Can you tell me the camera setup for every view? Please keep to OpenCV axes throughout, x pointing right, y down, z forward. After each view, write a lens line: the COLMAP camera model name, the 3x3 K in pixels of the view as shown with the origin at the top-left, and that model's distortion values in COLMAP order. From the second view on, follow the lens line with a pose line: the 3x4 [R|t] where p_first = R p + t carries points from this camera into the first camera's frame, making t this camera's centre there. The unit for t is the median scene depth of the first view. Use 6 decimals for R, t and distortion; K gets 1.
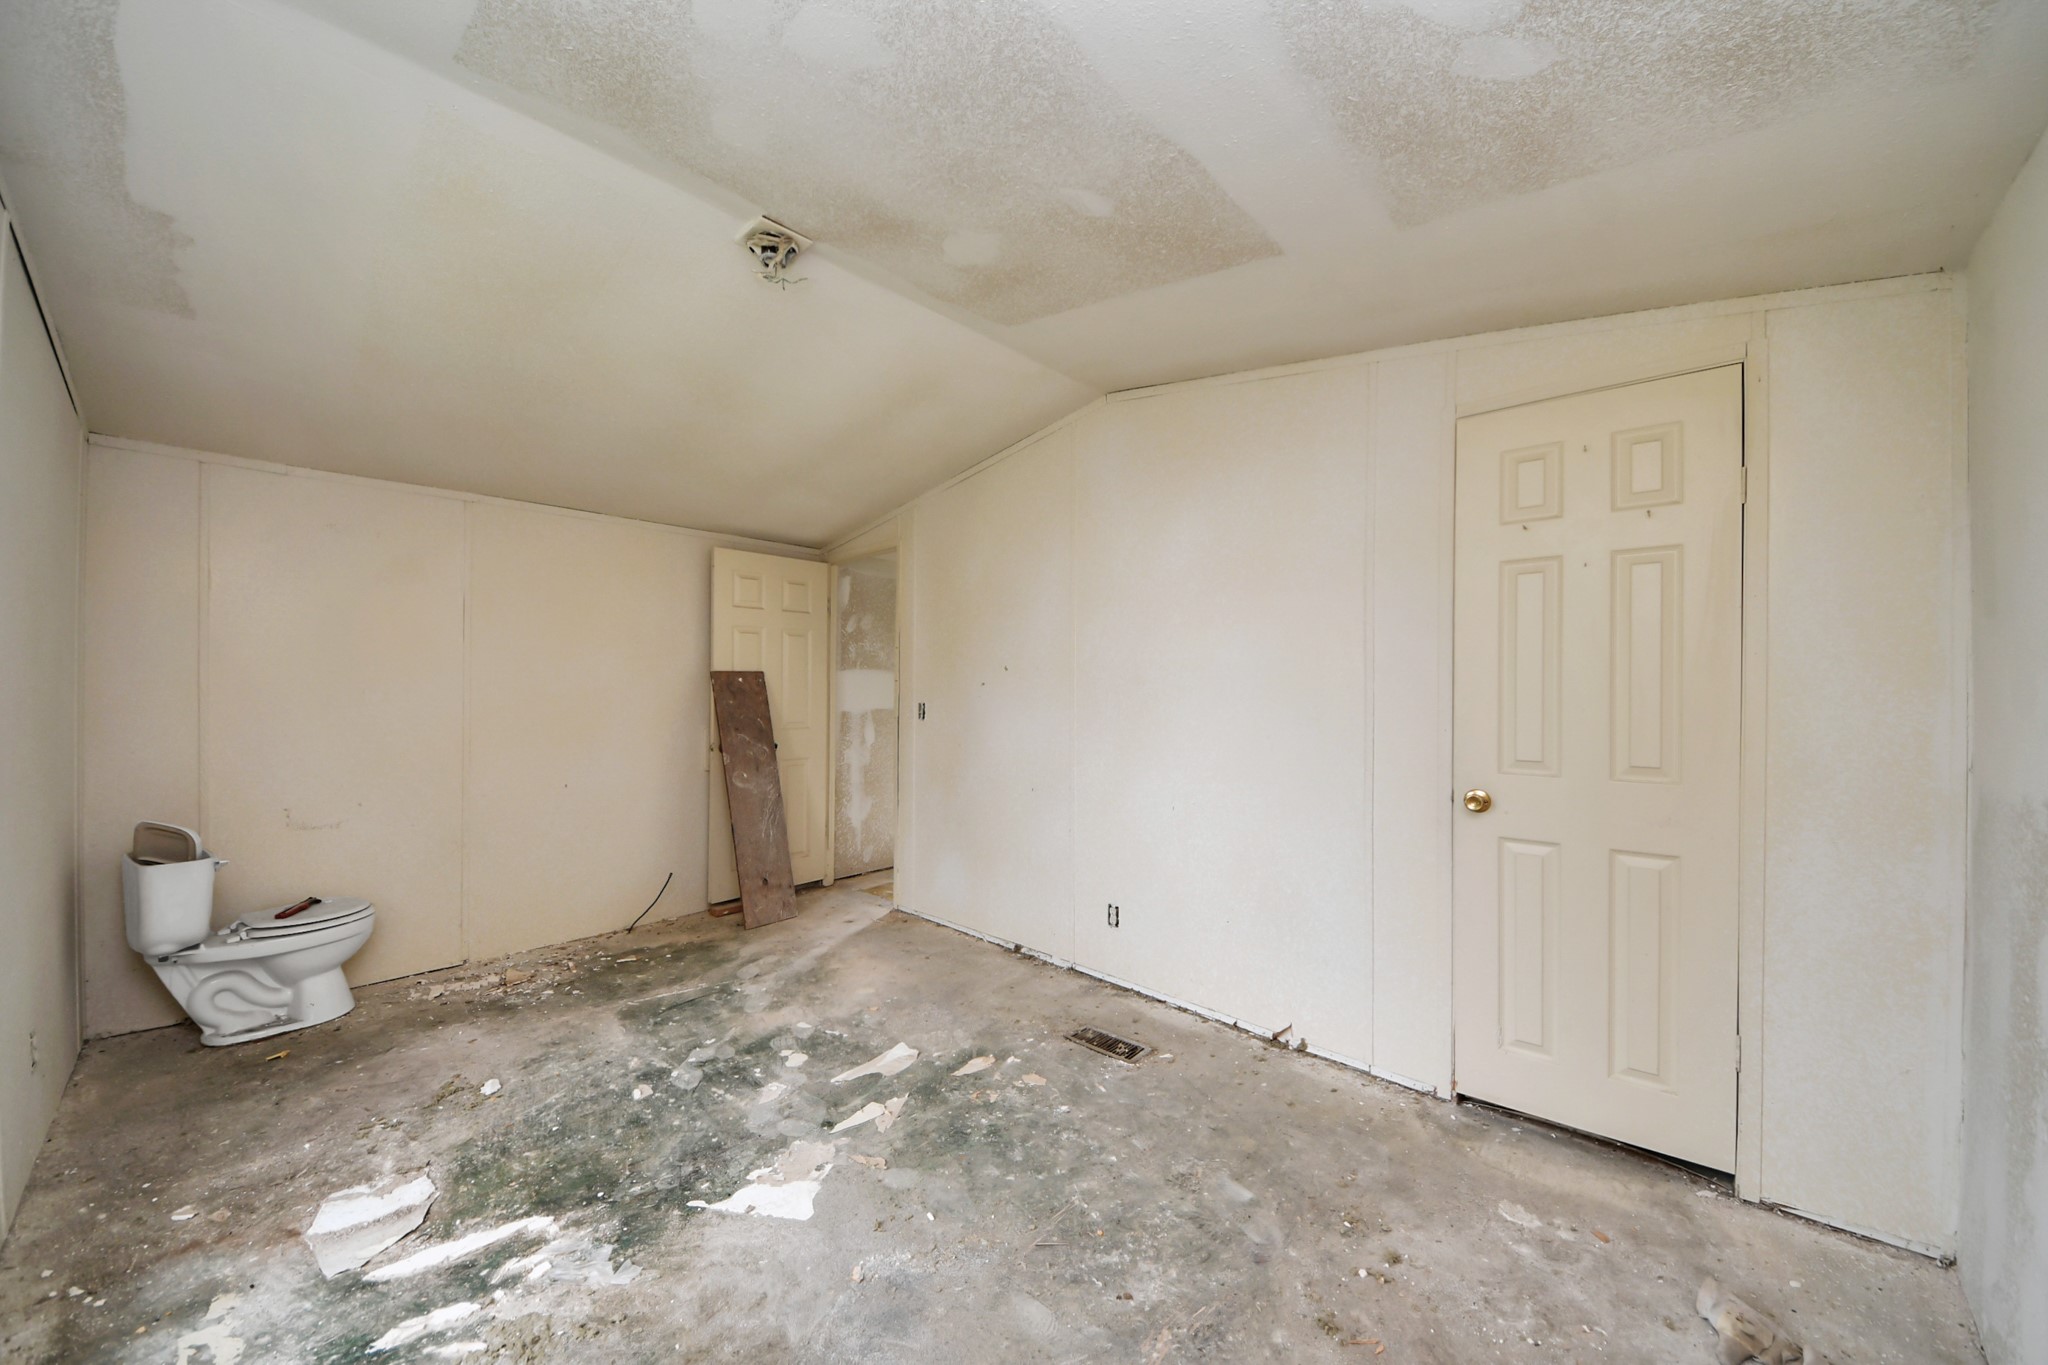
lens RADIAL K [[730.3, 0, 1015.7], [0, 730.3, 679.7], [0, 0, 1]] dist [0.056248, -0.032741]
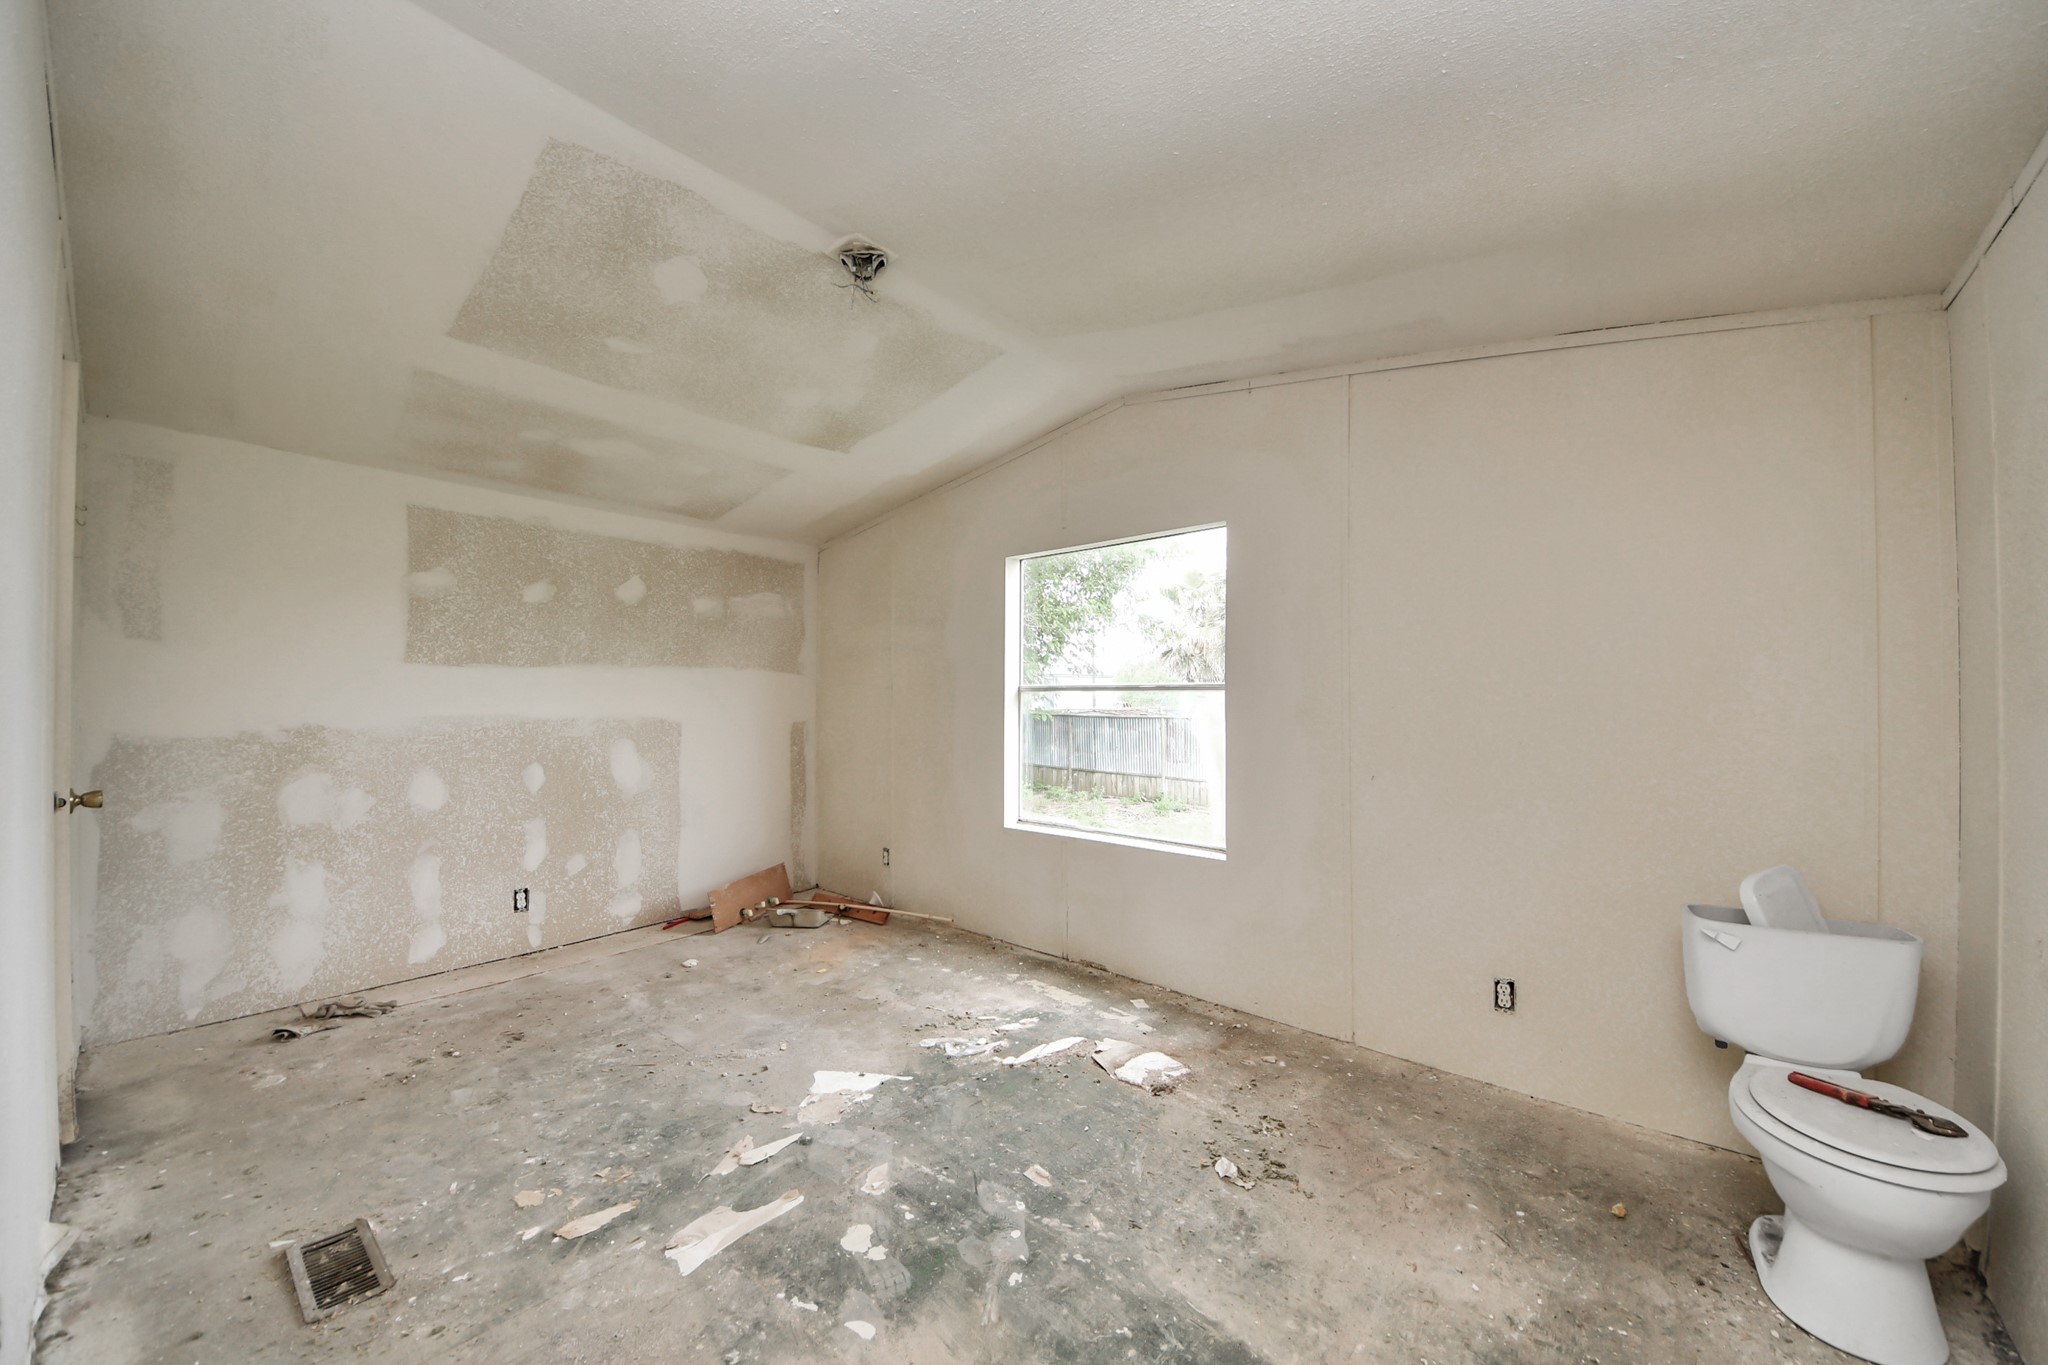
lens RADIAL K [[730.3, 0, 1015.7], [0, 730.3, 679.7], [0, 0, 1]] dist [0.056248, -0.032741]
pose [[-0.998683, -0.002015, -0.051260, -0.446003], [-0.000118, 0.999316, -0.036976, 0.044728], [0.051300, -0.036921, -0.998001, 1.877918]]
